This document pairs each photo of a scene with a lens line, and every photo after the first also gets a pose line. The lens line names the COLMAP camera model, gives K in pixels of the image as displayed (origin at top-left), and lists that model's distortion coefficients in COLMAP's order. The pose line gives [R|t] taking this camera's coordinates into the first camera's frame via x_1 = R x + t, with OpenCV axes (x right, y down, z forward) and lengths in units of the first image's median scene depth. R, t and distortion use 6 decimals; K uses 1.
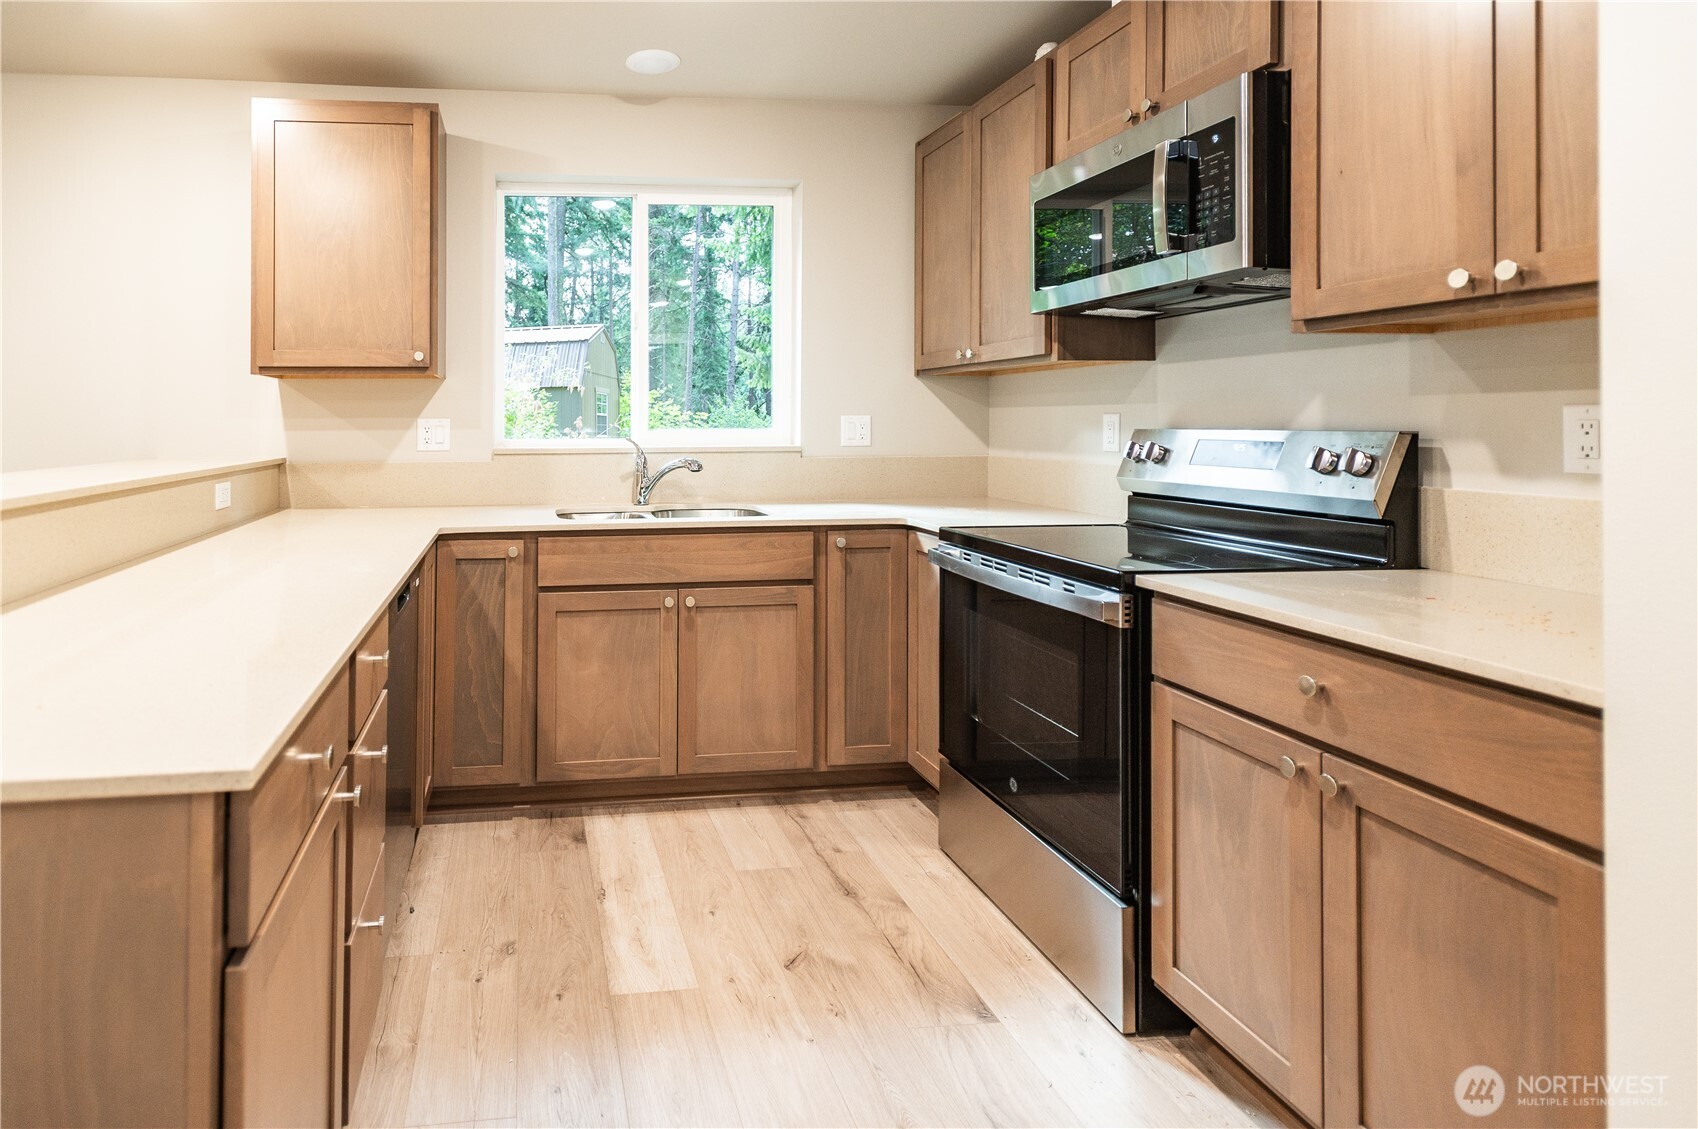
lens RADIAL K [[871.2, 0, 616.7], [0, 871.2, 422.9], [0, 0, 1]] dist [0.020645, -0.006675]
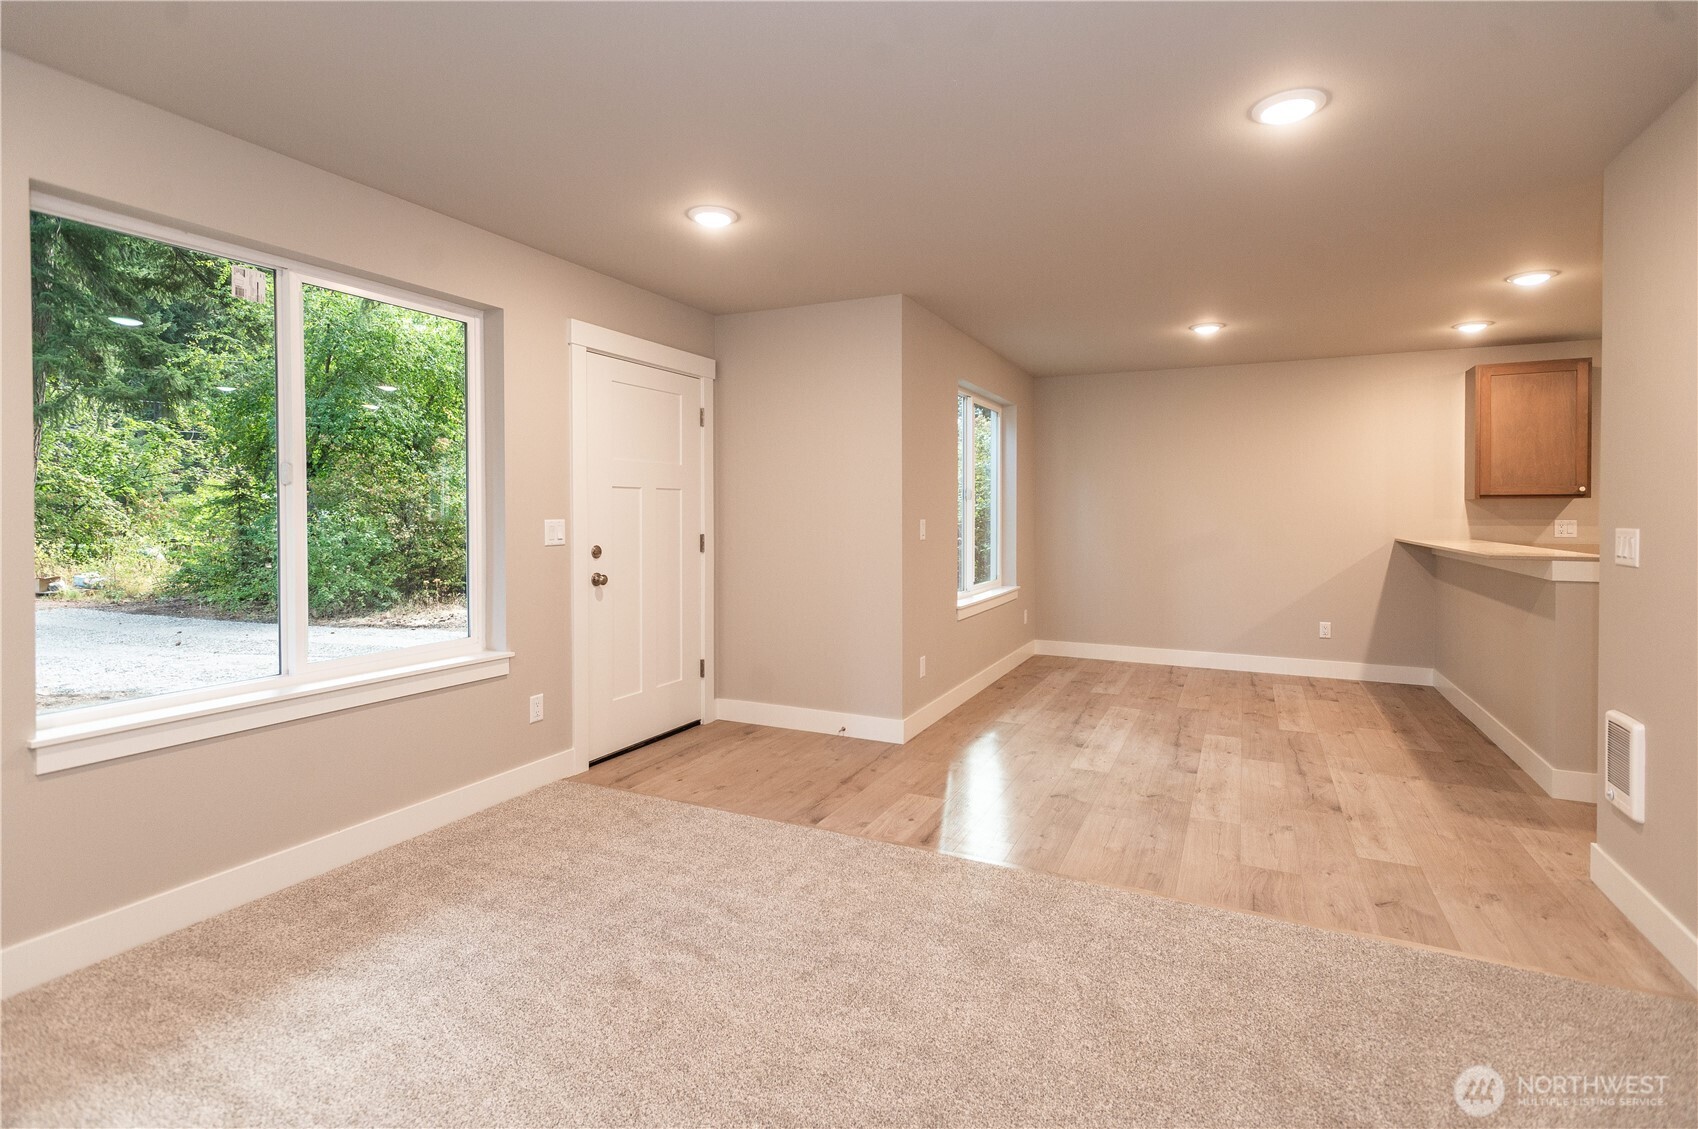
lens RADIAL K [[833.6, 0, 870.8], [0, 833.6, 515.6], [0, 0, 1]] dist [0.000674, 0.000071]
pose [[0.866313, 0.011875, -0.499360, -0.762734], [-0.007433, 0.999913, 0.010884, -0.028833], [0.499445, -0.005718, 0.866326, -1.606480]]
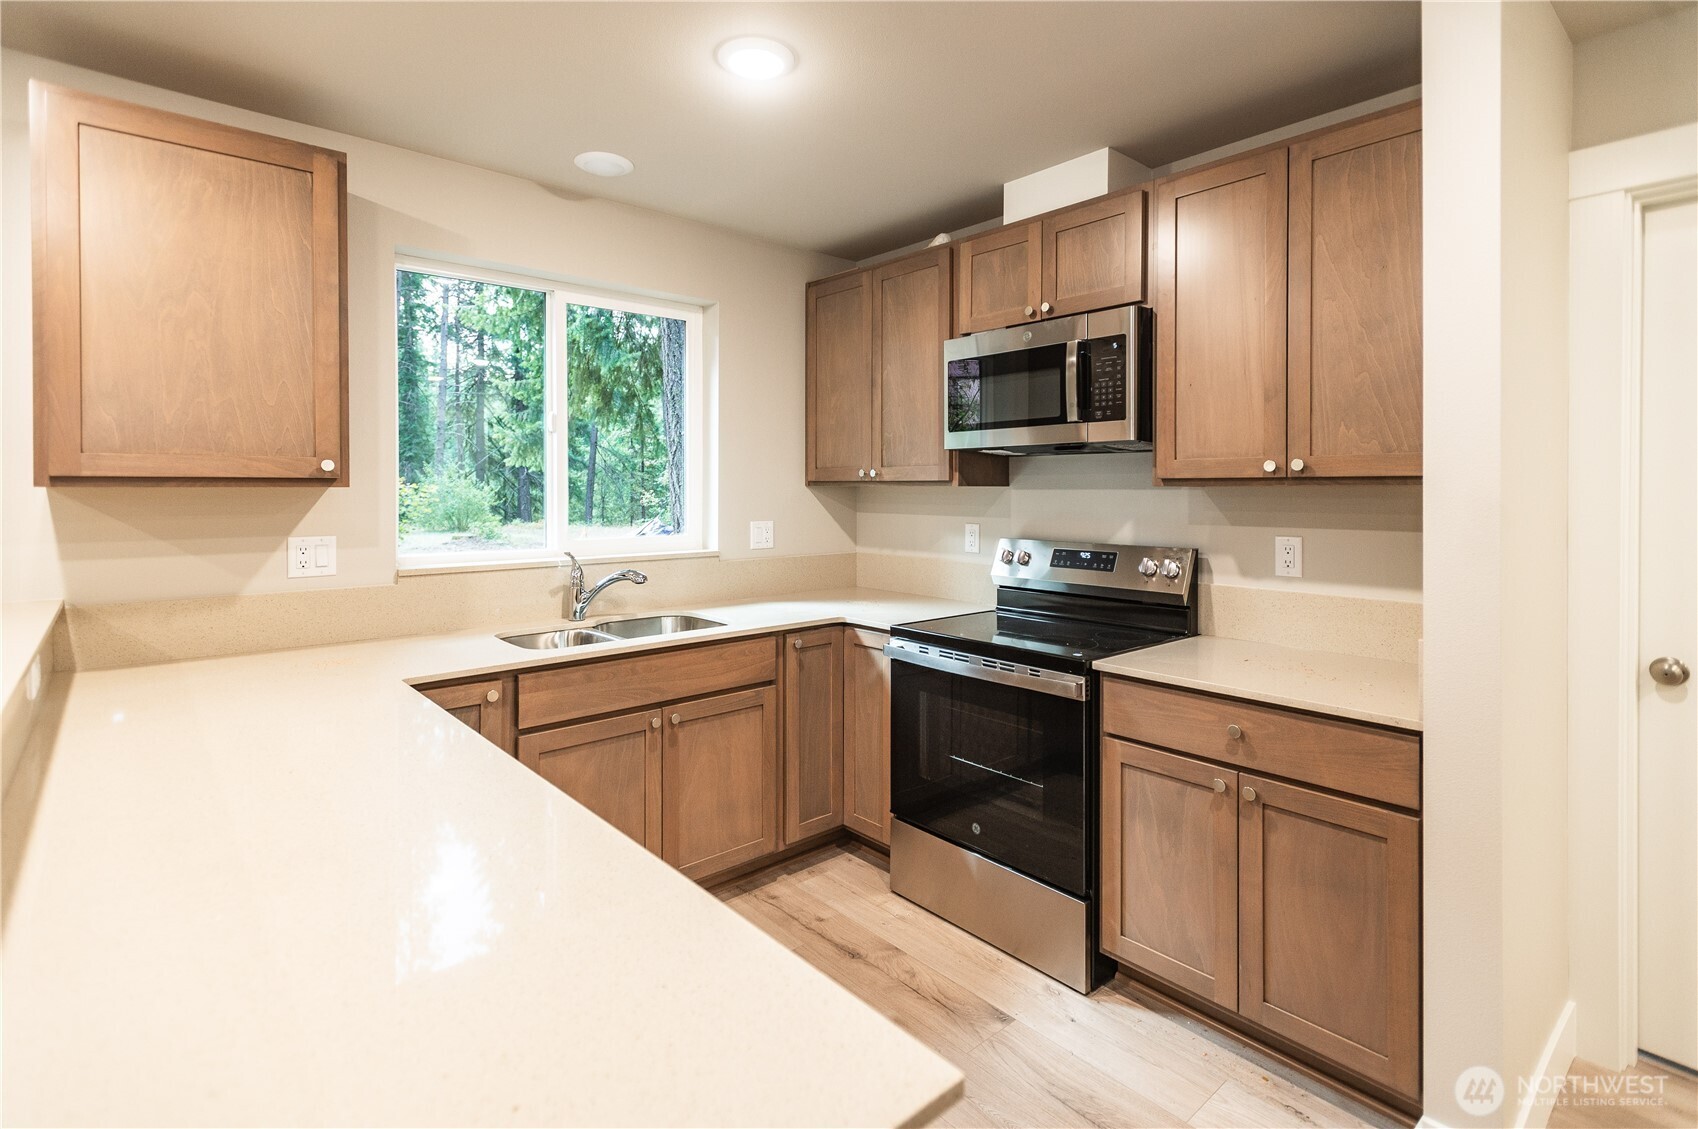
lens RADIAL K [[811.1, 0, 854.1], [0, 811.1, 501.1], [0, 0, 1]] dist [0.012558, -0.000347]
pose [[0.814030, -0.003660, 0.580811, -0.303190], [-0.004459, 0.999911, 0.012551, -0.062230], [-0.580806, -0.012806, 0.813941, 0.119086]]
